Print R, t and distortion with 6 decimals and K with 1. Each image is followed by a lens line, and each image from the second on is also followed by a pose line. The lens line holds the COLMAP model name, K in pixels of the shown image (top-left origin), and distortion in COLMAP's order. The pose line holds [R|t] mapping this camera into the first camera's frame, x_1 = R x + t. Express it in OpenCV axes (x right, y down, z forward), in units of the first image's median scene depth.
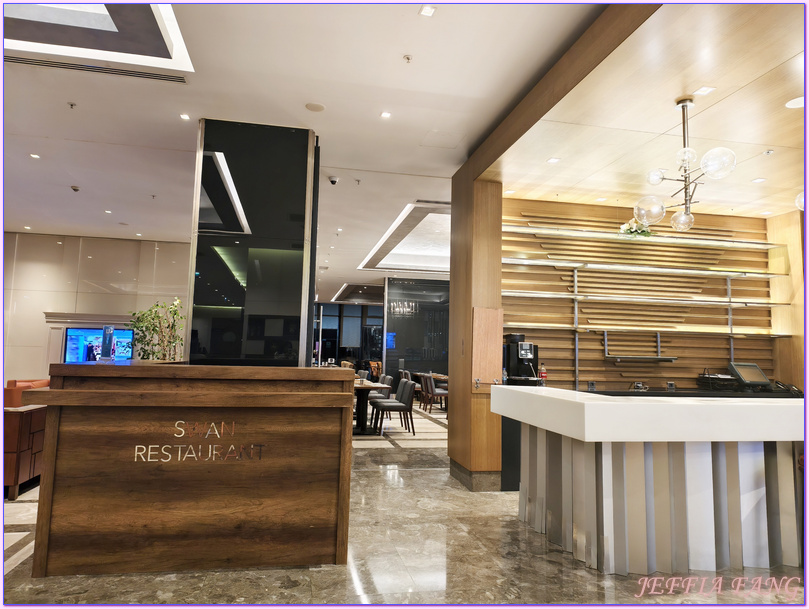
lens RADIAL K [[542.4, 0, 406.8], [0, 542.4, 296.0], [0, 0, 1]] dist [0.008667, -0.002545]
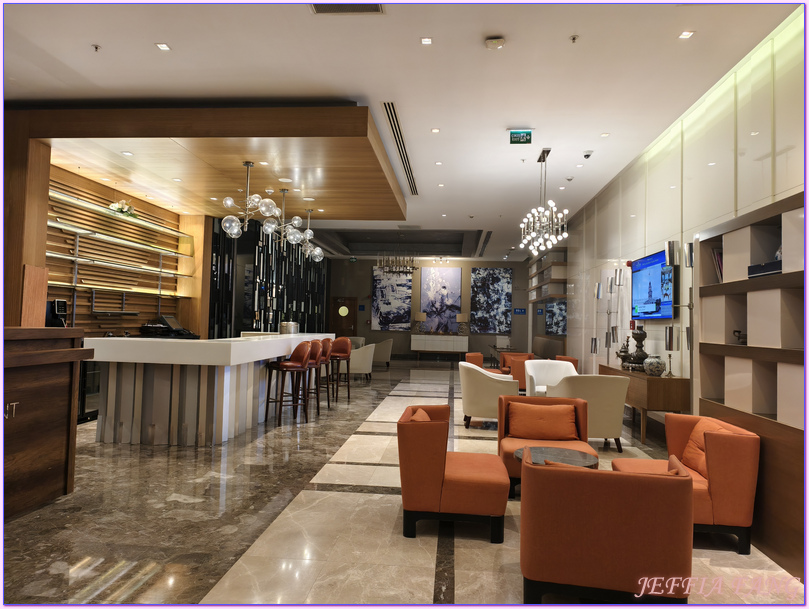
lens RADIAL K [[542.4, 0, 406.8], [0, 542.4, 296.0], [0, 0, 1]] dist [0.008667, -0.002545]
pose [[0.274851, 0.028231, 0.961072, -0.584705], [-0.120565, 0.992691, 0.005320, -0.011322], [-0.953898, -0.117334, 0.276246, 0.019534]]
